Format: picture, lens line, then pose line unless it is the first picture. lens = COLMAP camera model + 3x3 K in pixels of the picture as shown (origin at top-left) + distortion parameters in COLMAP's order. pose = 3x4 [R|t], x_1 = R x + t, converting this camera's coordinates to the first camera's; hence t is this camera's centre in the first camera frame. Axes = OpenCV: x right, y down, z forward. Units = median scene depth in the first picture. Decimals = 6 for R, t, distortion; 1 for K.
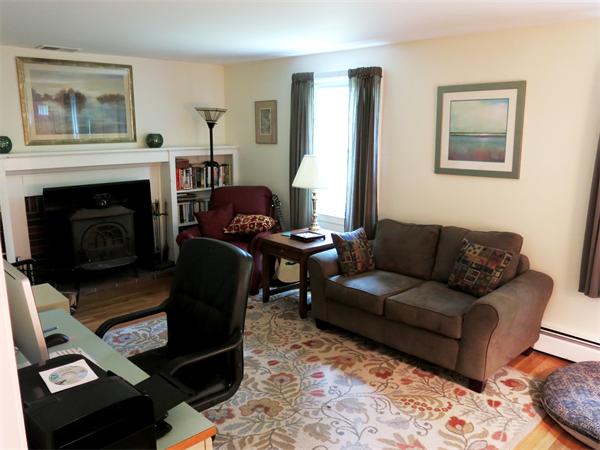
lens RADIAL K [[500.8, 0, 301.7], [0, 500.8, 226.1], [0, 0, 1]] dist [-0.023587, 0.008446]
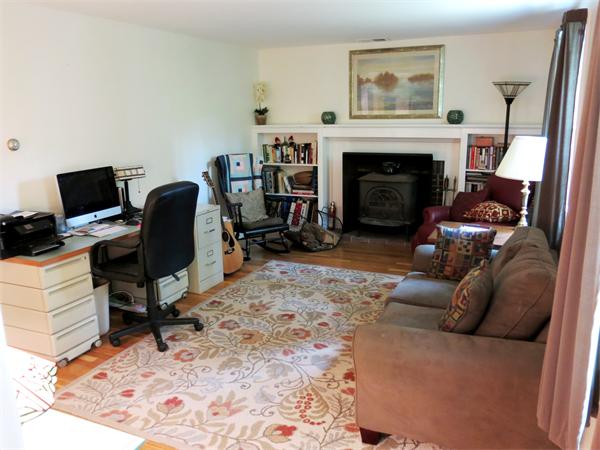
lens RADIAL K [[500.8, 0, 301.7], [0, 500.8, 226.1], [0, 0, 1]] dist [-0.023587, 0.008446]
pose [[0.384166, 0.203274, -0.900609, 0.612956], [-0.170307, 0.974325, 0.147265, -0.058124], [0.907420, 0.096806, 0.408921, 0.363477]]
